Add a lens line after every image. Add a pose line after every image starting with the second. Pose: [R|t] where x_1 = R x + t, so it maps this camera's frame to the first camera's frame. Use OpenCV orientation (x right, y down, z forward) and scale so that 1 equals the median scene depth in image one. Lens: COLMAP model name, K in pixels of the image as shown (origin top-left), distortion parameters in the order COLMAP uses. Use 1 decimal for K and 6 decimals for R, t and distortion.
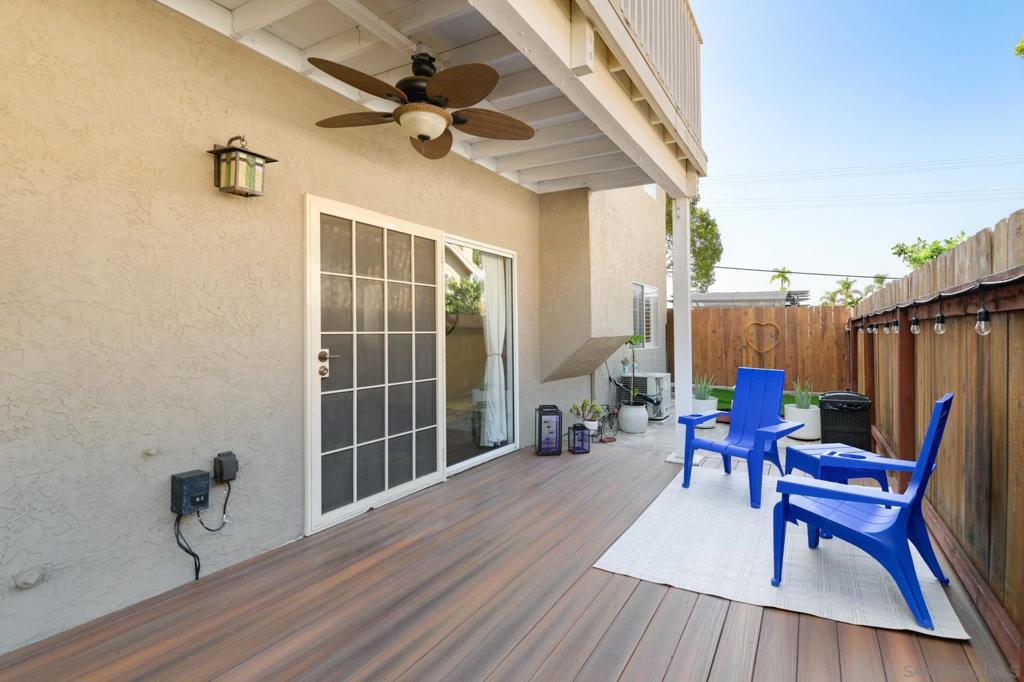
lens RADIAL K [[490.5, 0, 503.1], [0, 490.5, 333.4], [0, 0, 1]] dist [-0.001961, 0.001282]
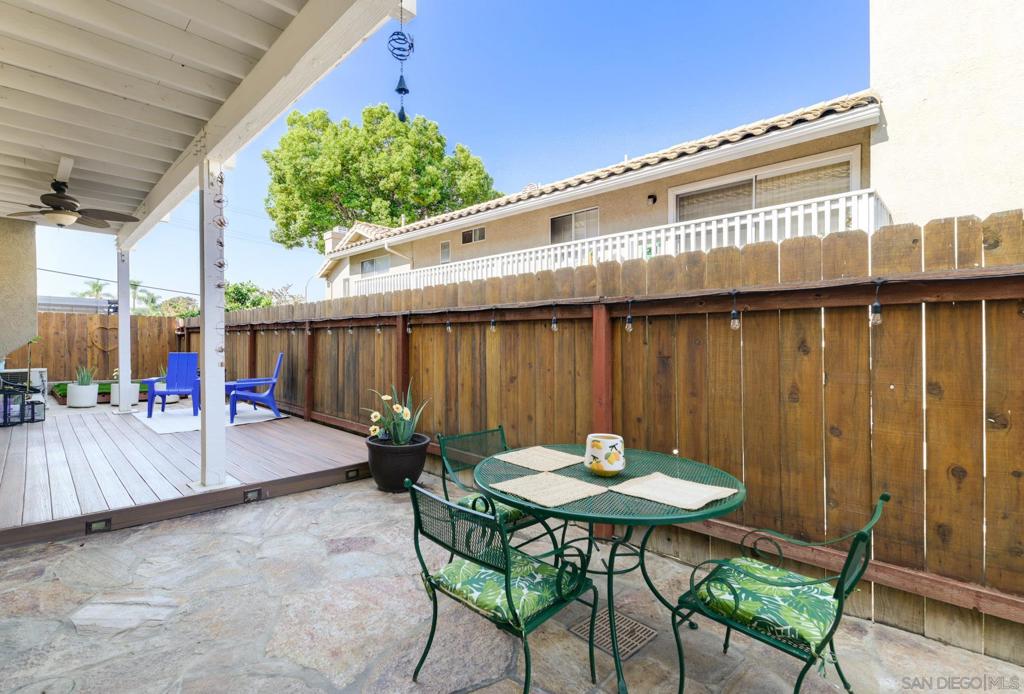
lens RADIAL K [[474.7, 0, 513.3], [0, 474.7, 345.1], [0, 0, 1]] dist [0.016015, -0.002005]
pose [[0.235529, -0.007222, 0.971840, -0.403099], [-0.006660, 0.999937, 0.009045, 0.006205], [-0.971844, -0.008602, 0.235466, -0.280456]]
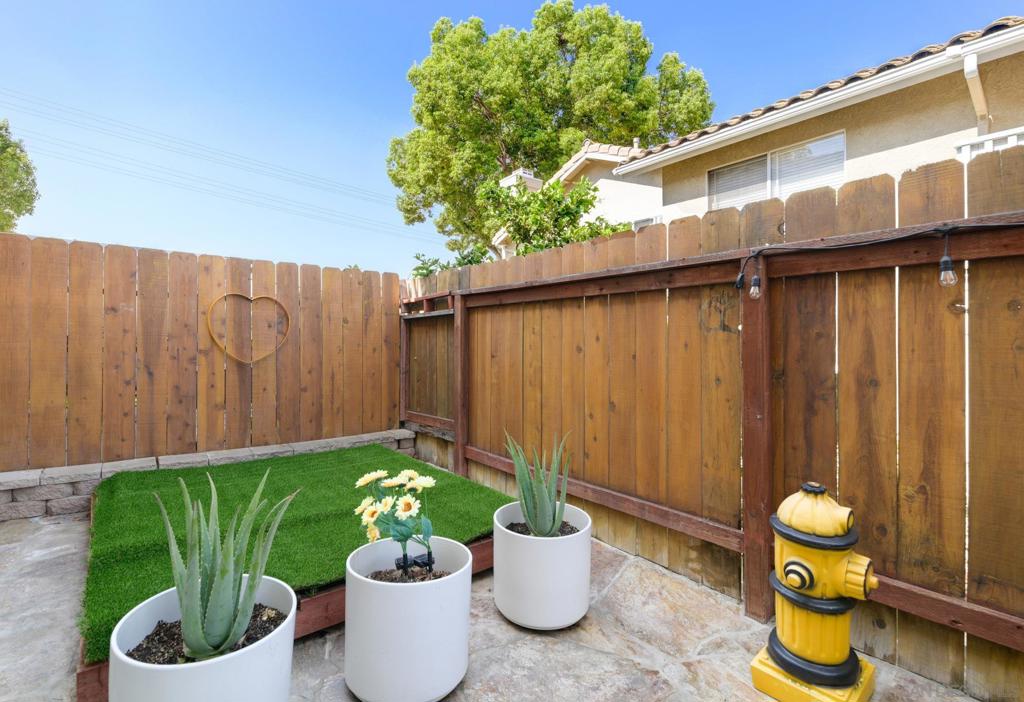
lens RADIAL K [[470.4, 0, 512.6], [0, 470.4, 343.4], [0, 0, 1]] dist [0.017998, 0.000138]
pose [[0.334030, -0.003287, 0.942557, 0.208135], [-0.003503, 0.999983, 0.004729, 0.018510], [-0.942556, -0.004881, 0.334013, 0.629405]]
